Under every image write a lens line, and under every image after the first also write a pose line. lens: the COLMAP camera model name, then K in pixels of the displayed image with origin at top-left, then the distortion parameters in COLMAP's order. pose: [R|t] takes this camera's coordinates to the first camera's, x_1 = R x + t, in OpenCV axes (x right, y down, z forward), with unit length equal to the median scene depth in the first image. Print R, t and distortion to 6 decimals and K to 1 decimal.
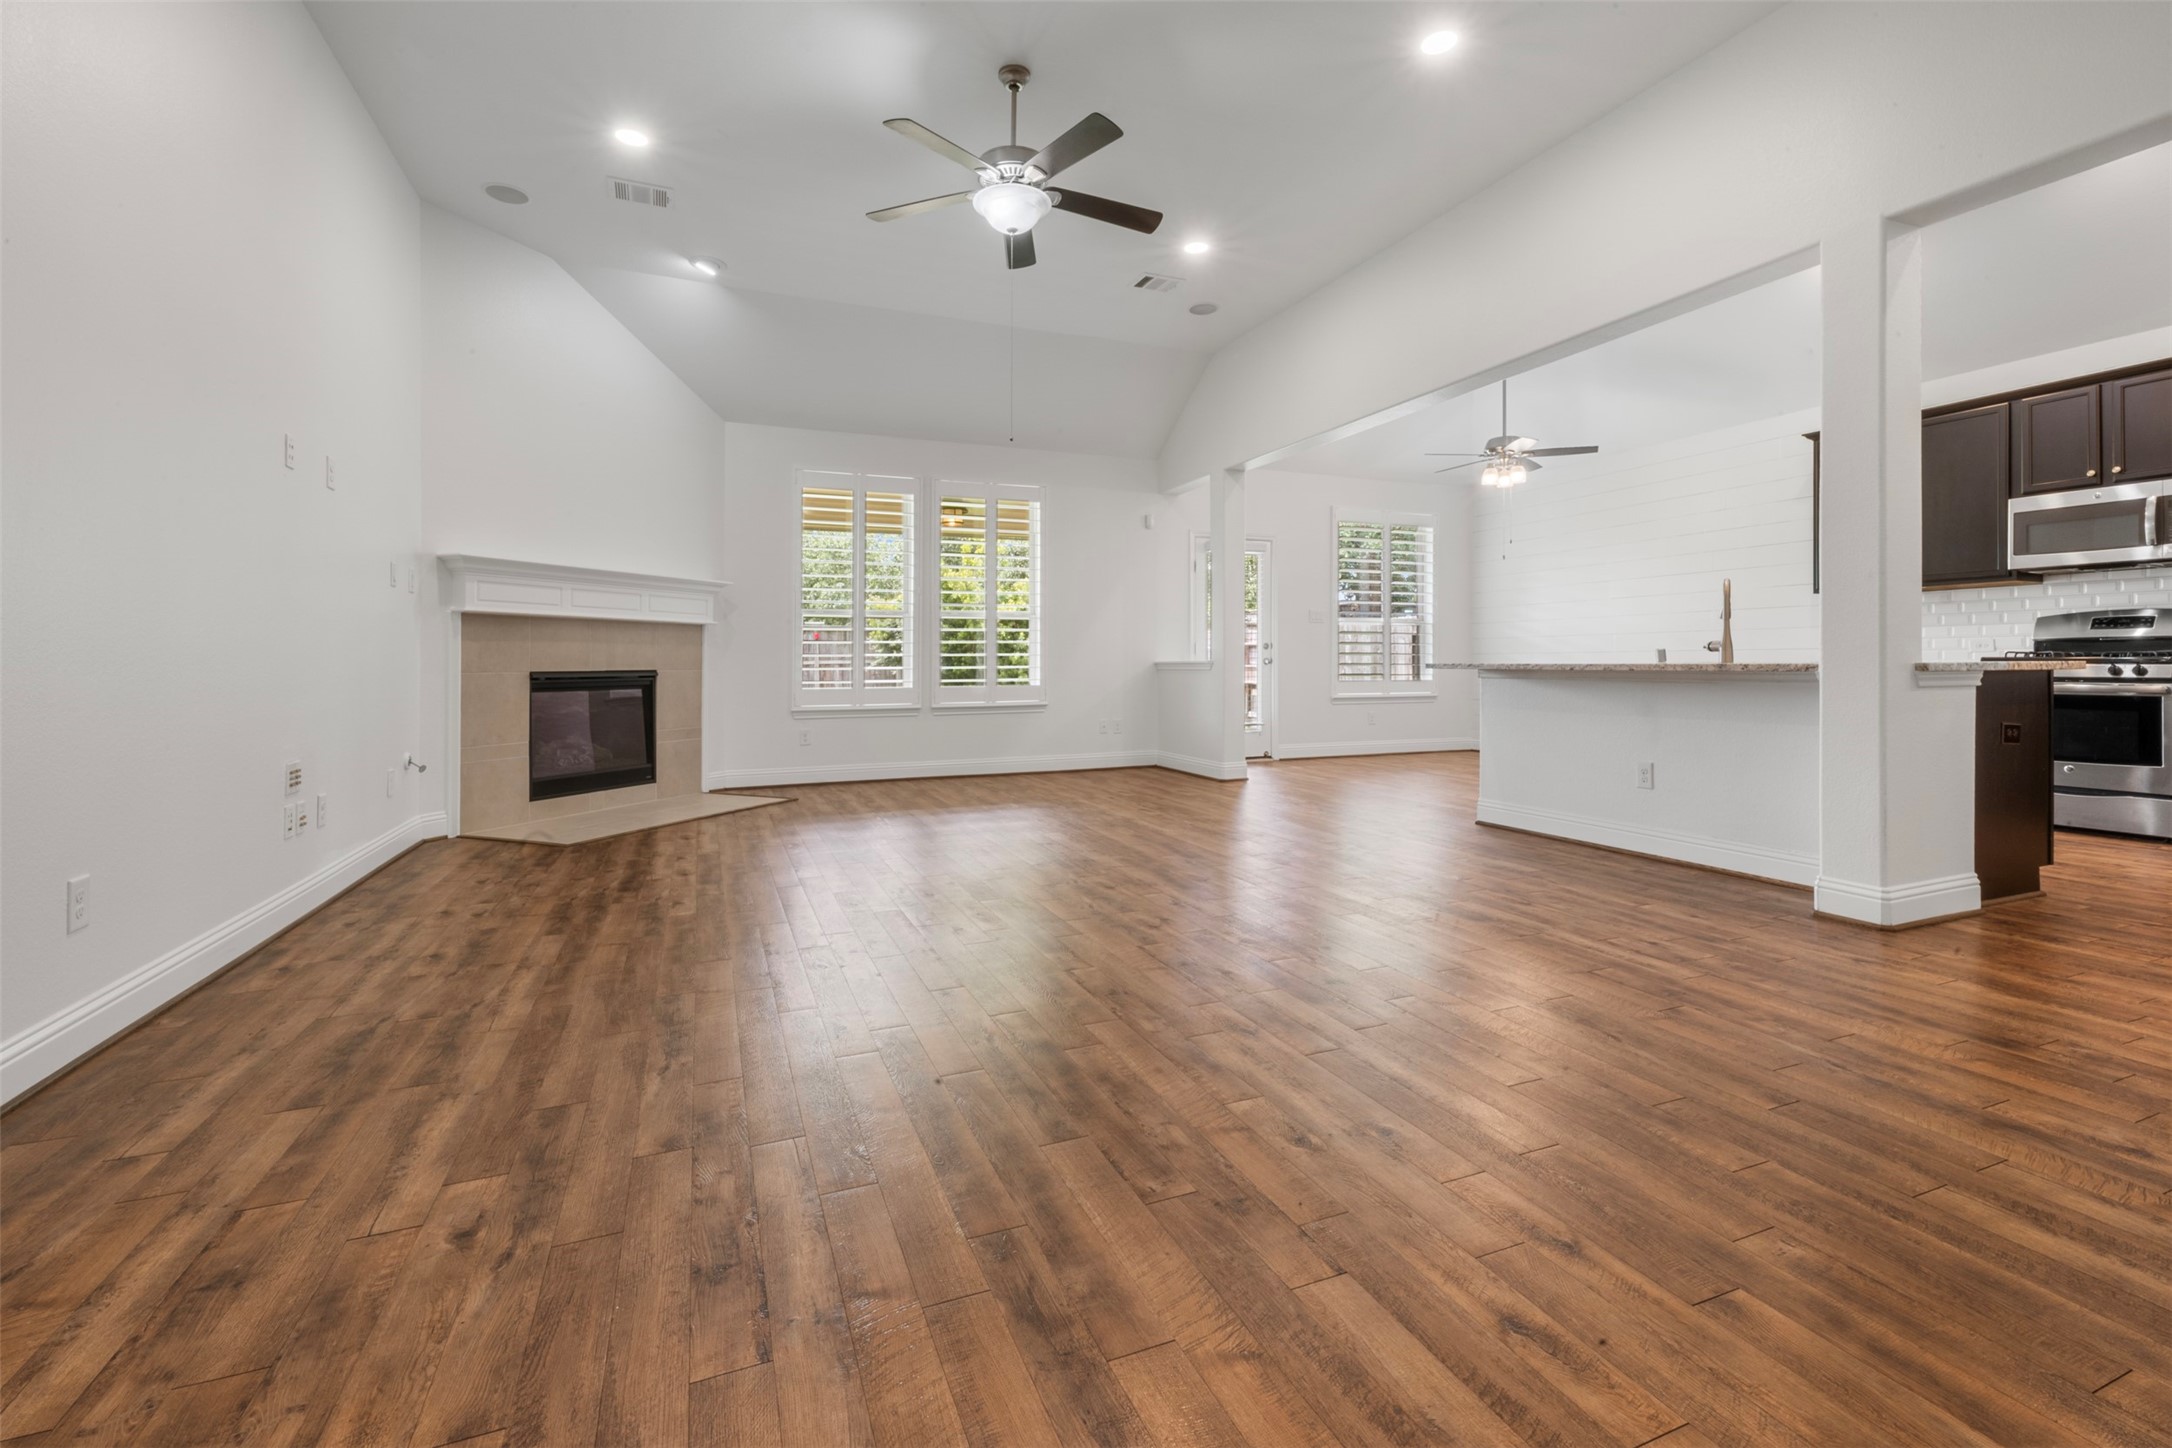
lens RADIAL K [[895.0, 0, 1082.9], [0, 895.0, 669.2], [0, 0, 1]] dist [0.000969, -0.000556]
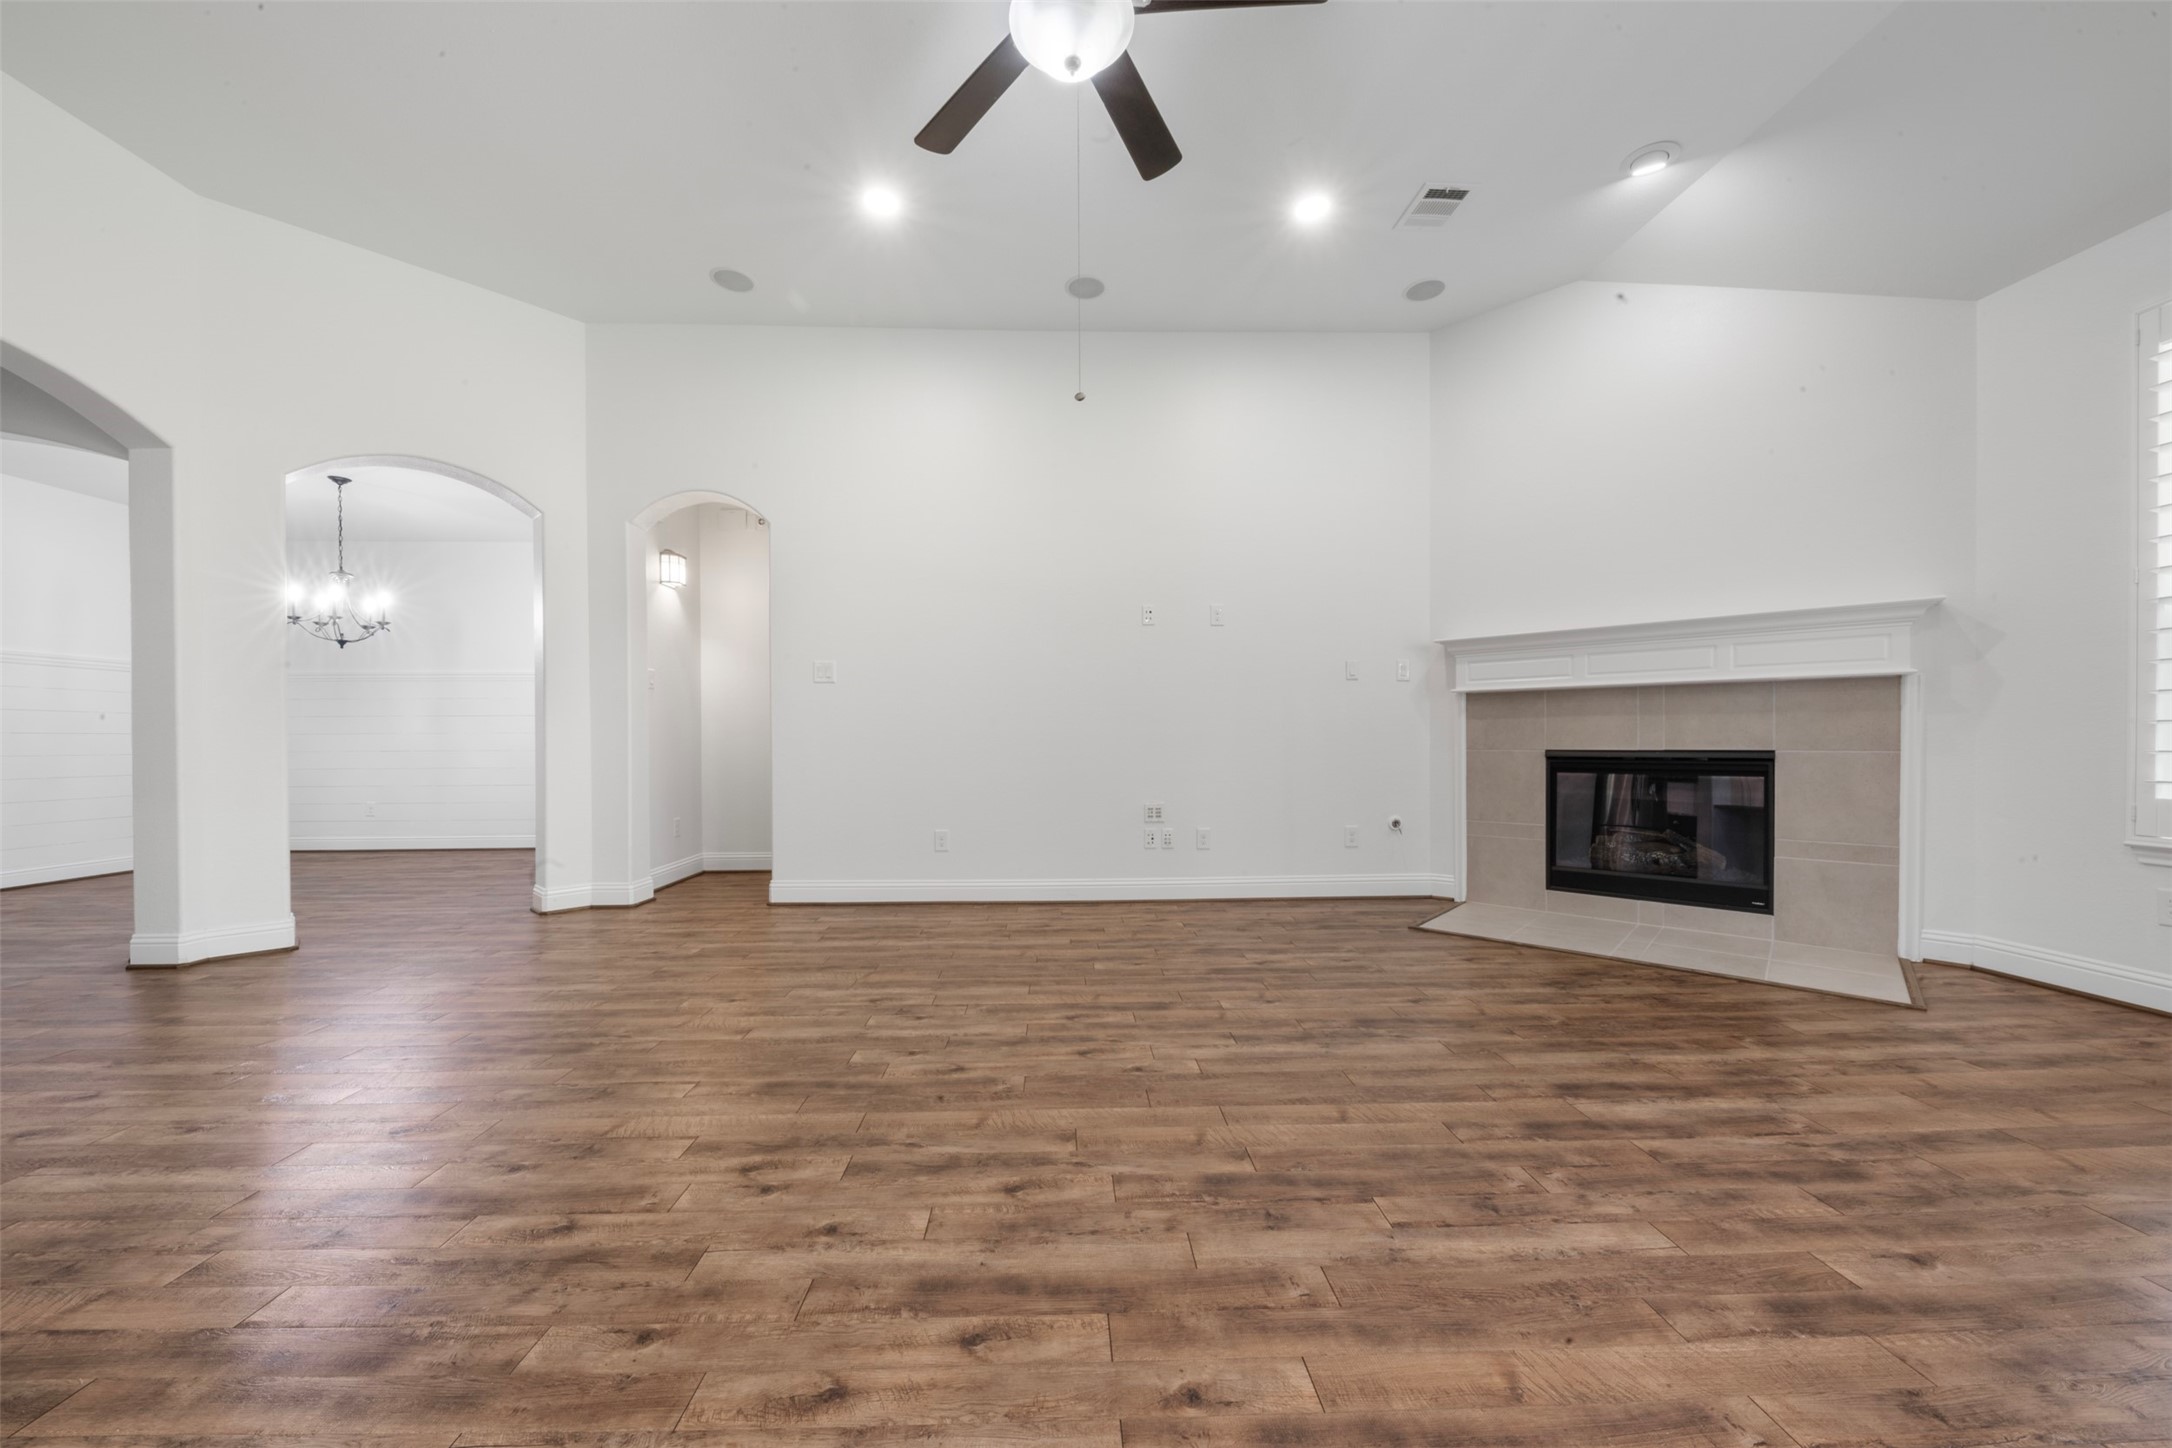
lens RADIAL K [[778.1, 0, 1088.8], [0, 778.1, 751.1], [0, 0, 1]] dist [0.000393, -0.001658]
pose [[-0.345489, 0.020880, -0.938191, 0.298544], [0.001560, 0.999764, 0.021676, -0.014164], [0.938422, 0.006025, -0.345440, 0.827661]]
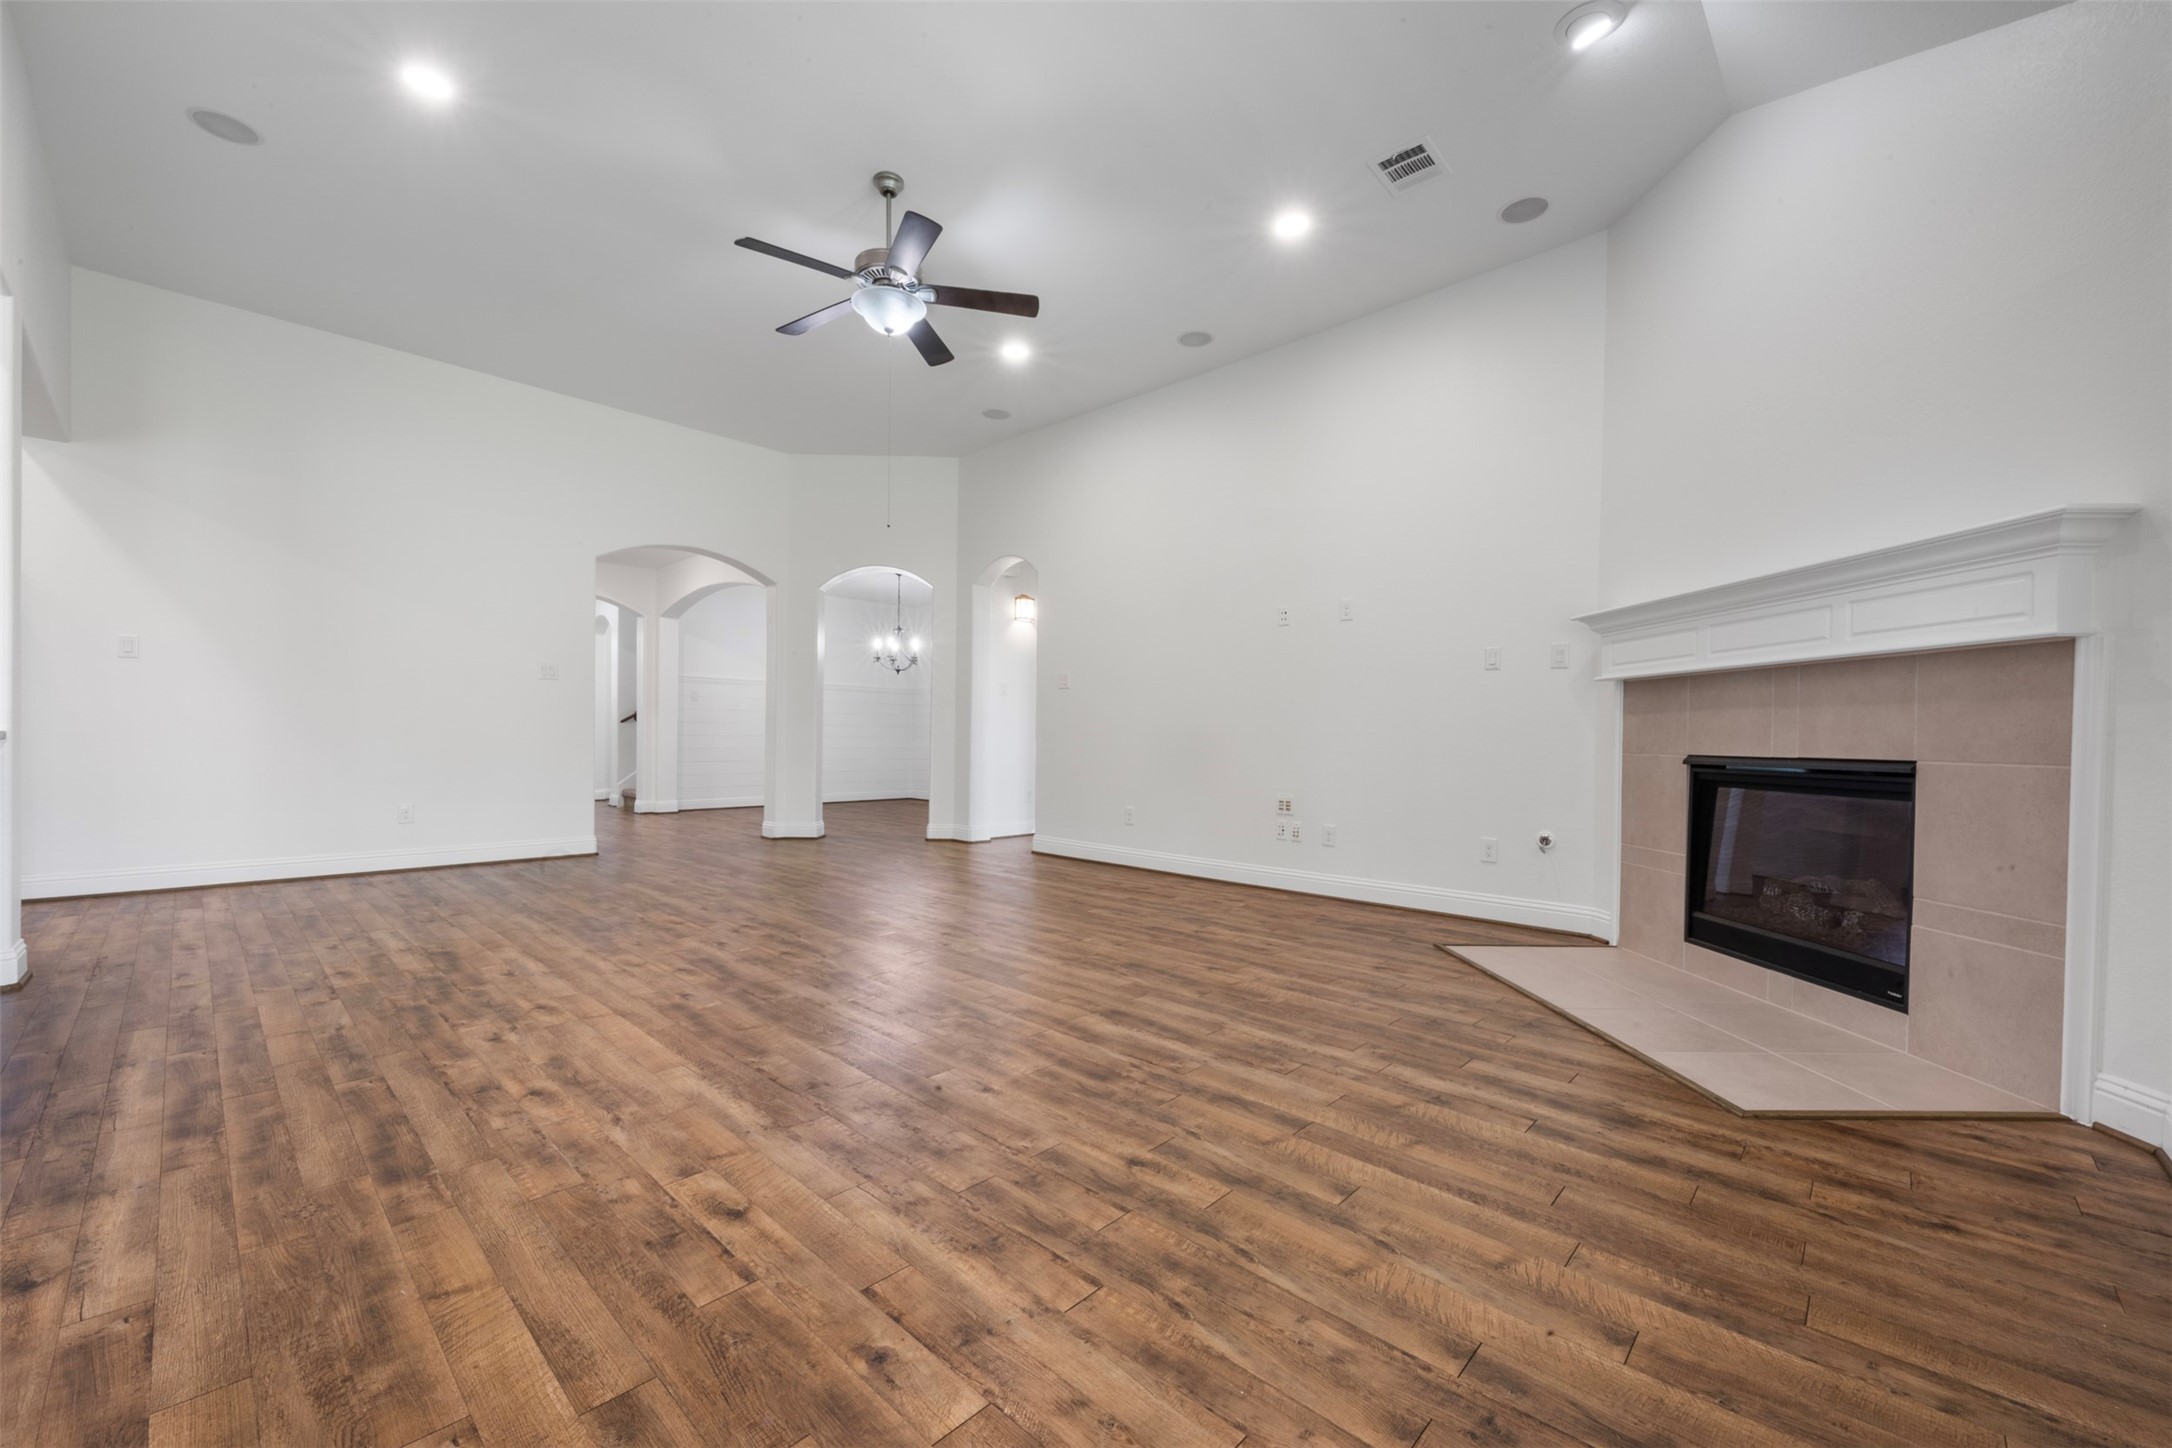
lens RADIAL K [[874.6, 0, 1090.7], [0, 874.6, 754.5], [0, 0, 1]] dist [0.003130, -0.000136]
pose [[-0.914243, 0.001824, -0.405163, 0.080415], [-0.010231, 0.999567, 0.027585, -0.011460], [0.405038, 0.029365, -0.913828, 1.422433]]
